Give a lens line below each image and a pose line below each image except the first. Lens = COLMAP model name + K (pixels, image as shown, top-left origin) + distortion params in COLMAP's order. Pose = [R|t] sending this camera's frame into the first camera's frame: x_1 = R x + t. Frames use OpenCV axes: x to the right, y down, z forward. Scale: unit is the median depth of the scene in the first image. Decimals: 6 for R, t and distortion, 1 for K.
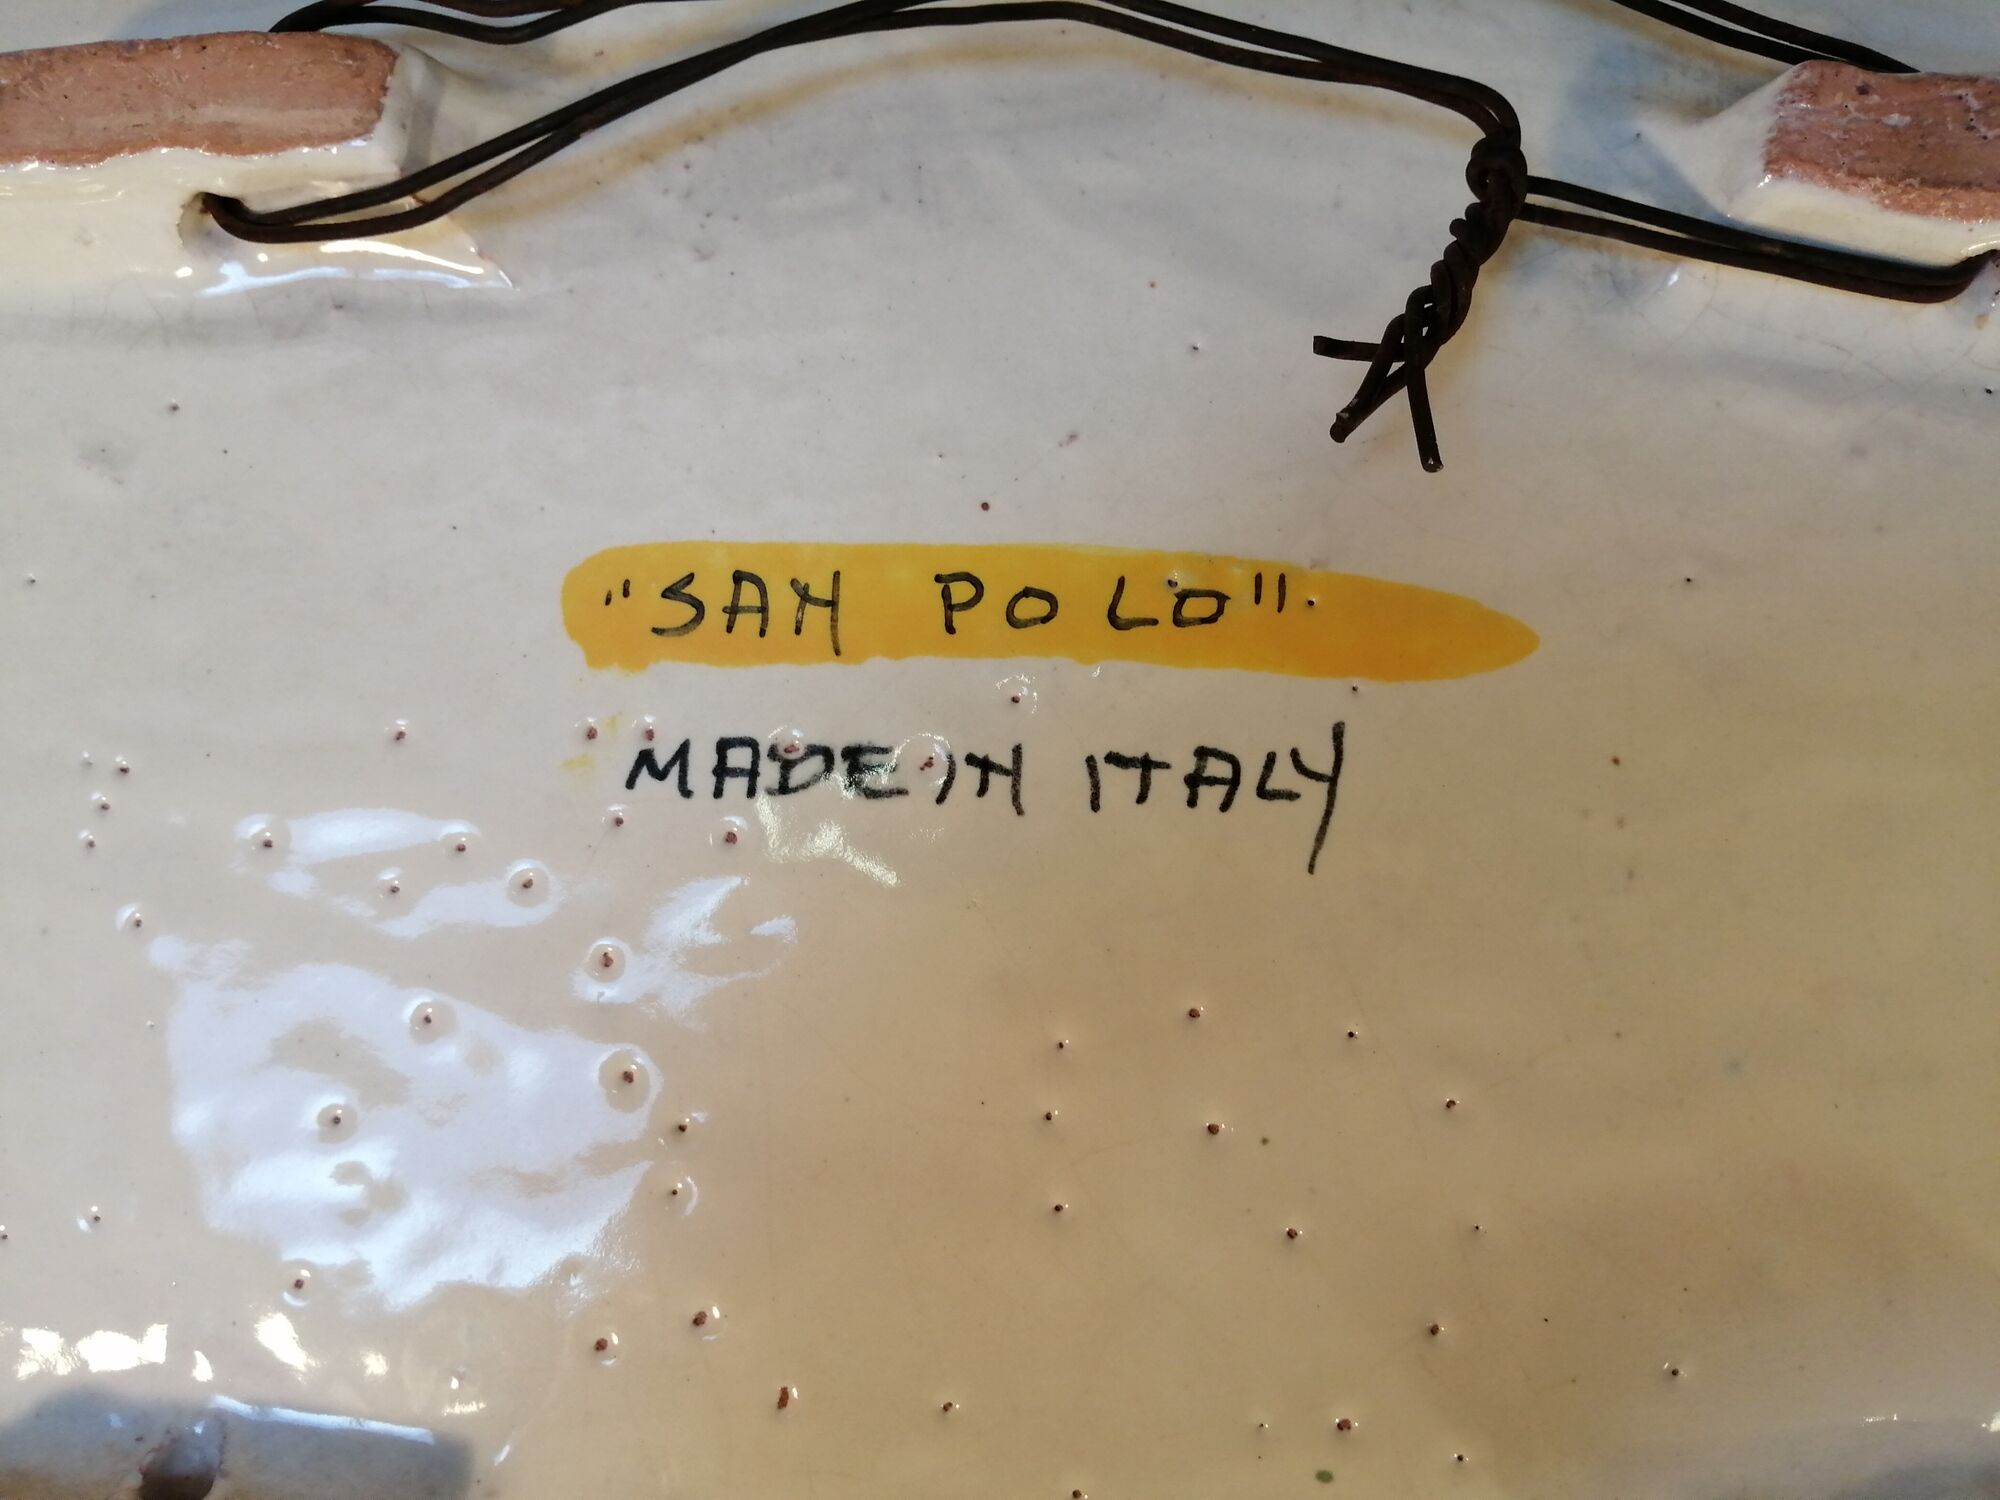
lens RADIAL K [[1533.8, 0, 1000.0], [0, 1533.8, 750.0], [0, 0, 1]] dist [0.033403, -0.116529]
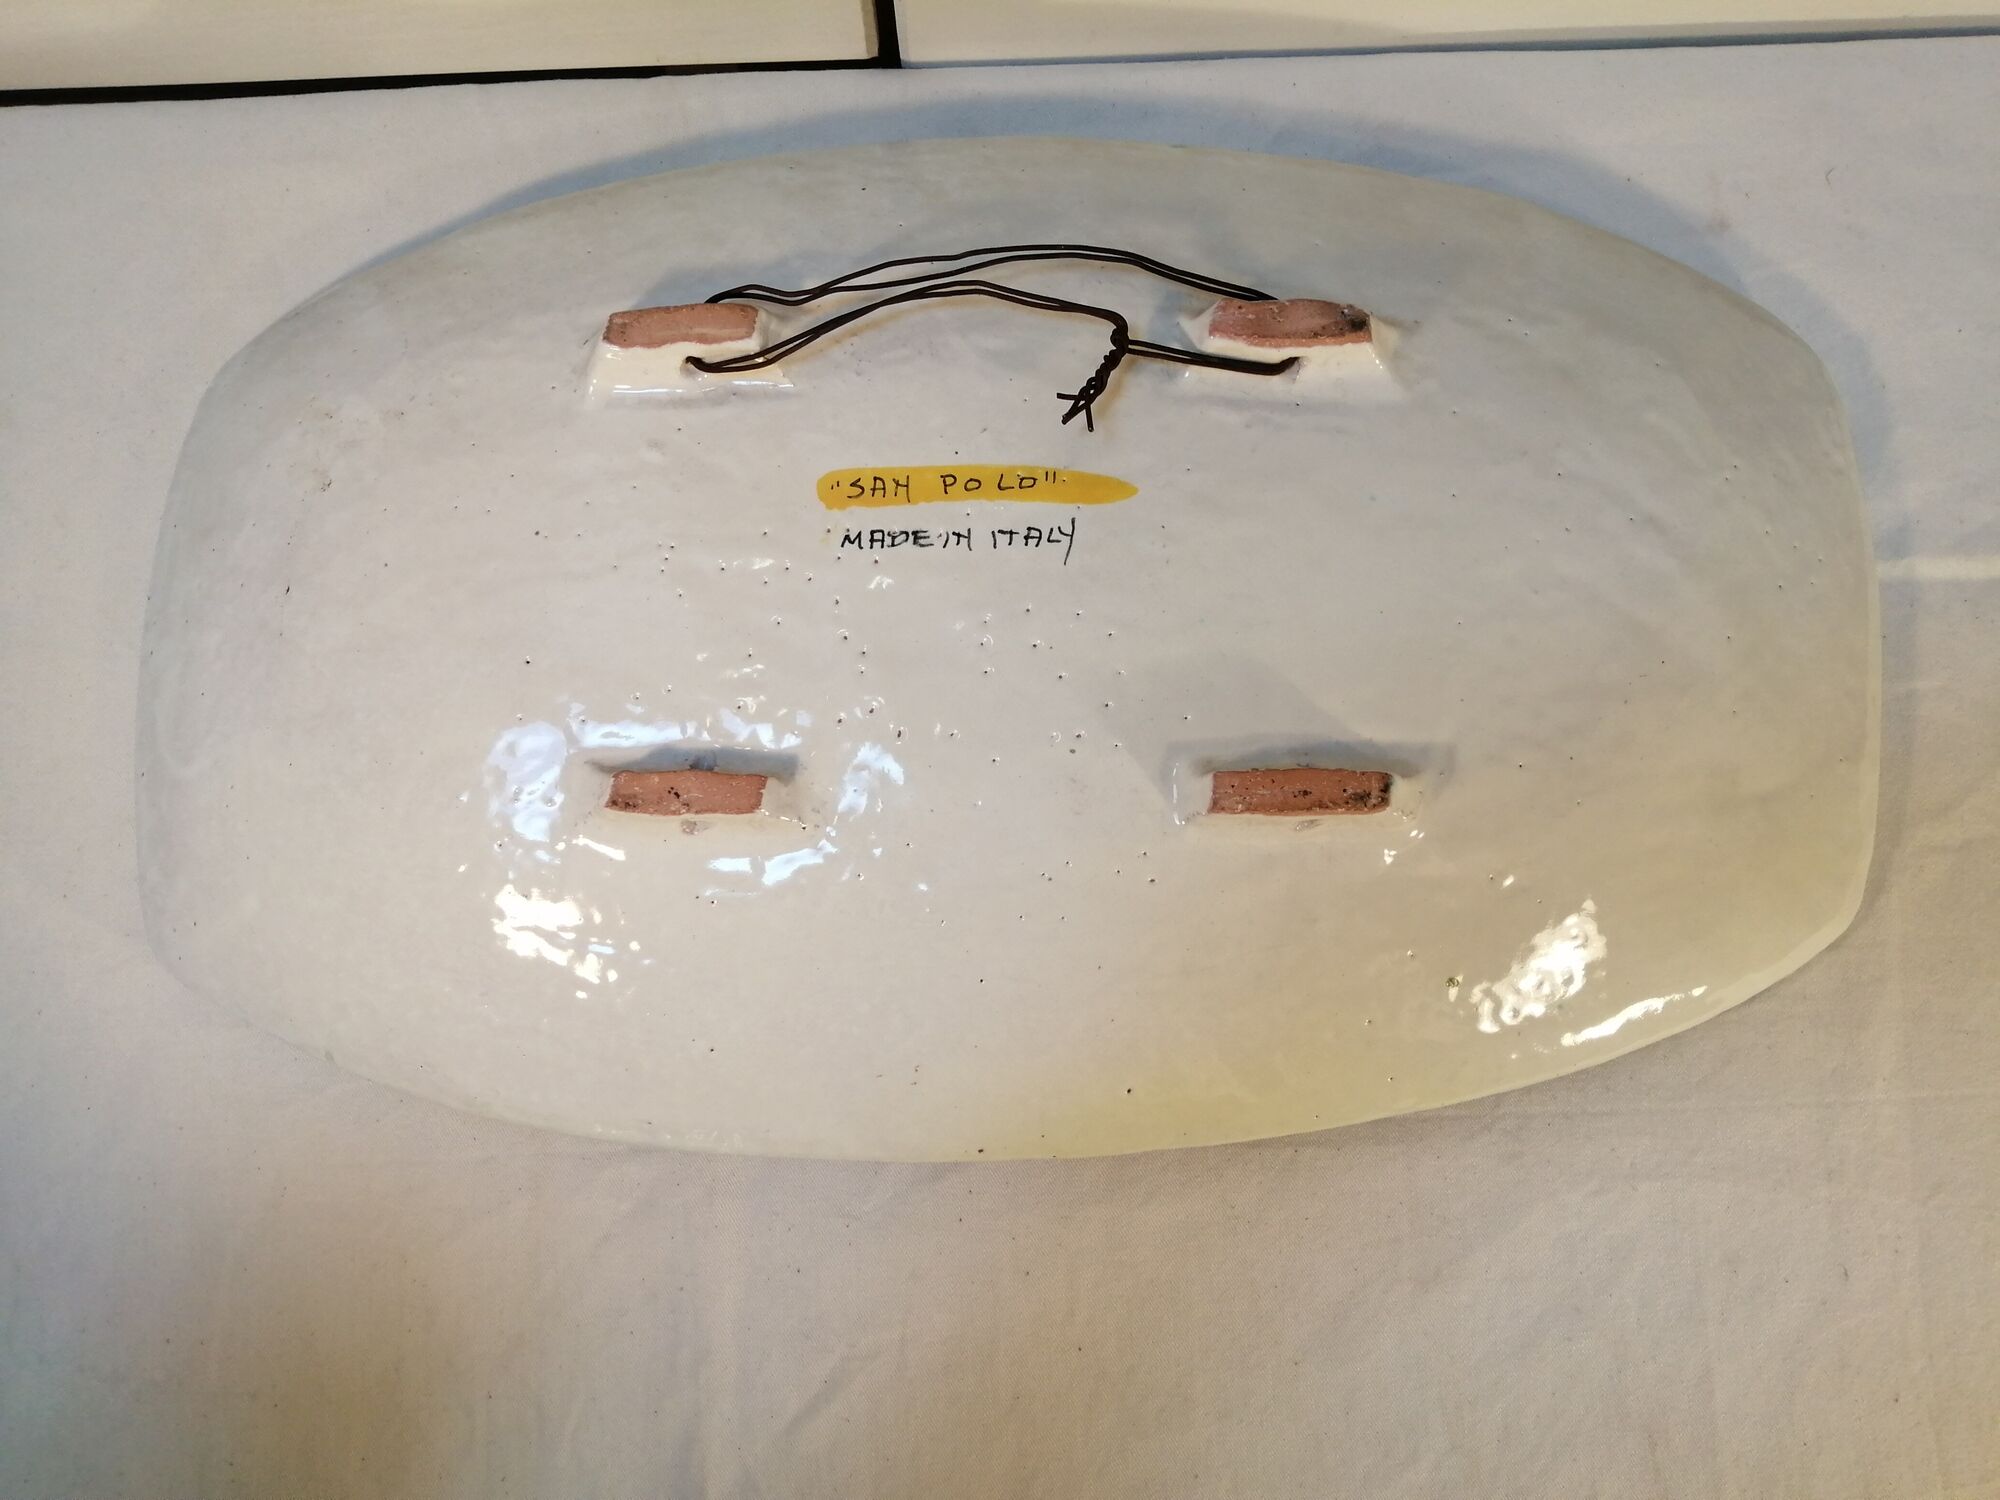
lens RADIAL K [[1533.8, 0, 1000.0], [0, 1533.8, 750.0], [0, 0, 1]] dist [0.033403, -0.116529]
pose [[0.999557, -0.029638, 0.002685, 0.050950], [0.029747, 0.997671, -0.061377, 0.619134], [-0.000859, 0.061430, 0.998111, -2.001127]]
